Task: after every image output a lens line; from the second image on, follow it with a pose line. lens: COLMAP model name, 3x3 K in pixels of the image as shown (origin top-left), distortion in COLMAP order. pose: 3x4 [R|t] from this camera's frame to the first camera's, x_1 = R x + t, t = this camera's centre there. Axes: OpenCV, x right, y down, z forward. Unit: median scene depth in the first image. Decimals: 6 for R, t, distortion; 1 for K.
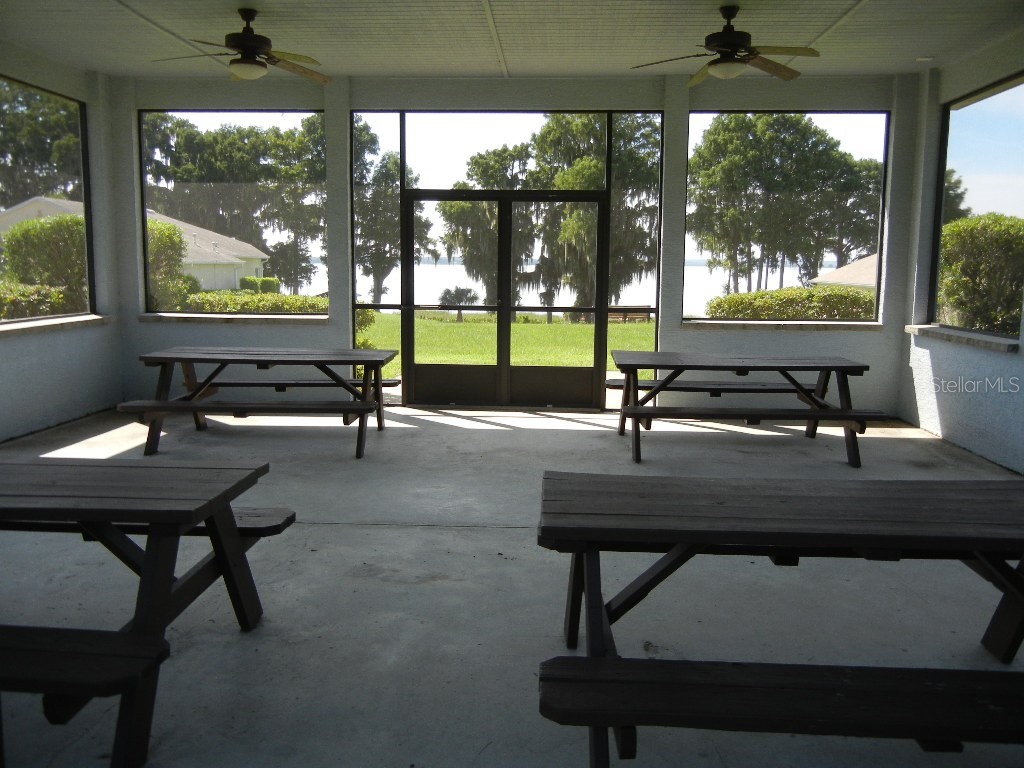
lens RADIAL K [[887.9, 0, 507.4], [0, 887.9, 386.3], [0, 0, 1]] dist [-0.001639, -0.002201]
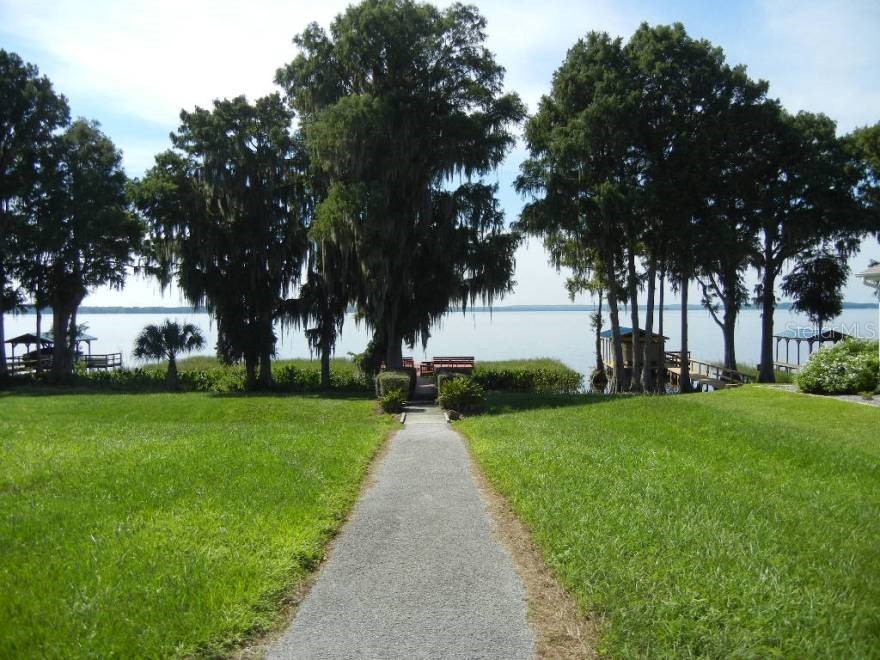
lens RADIAL K [[763.0, 0, 441.3], [0, 763.0, 327.0], [0, 0, 1]] dist [-0.001639, -0.002201]
pose [[0.998238, -0.011144, 0.058278, 0.102403], [0.018029, 0.992732, -0.118987, -0.042236], [-0.056529, 0.119828, 0.991184, 0.466548]]
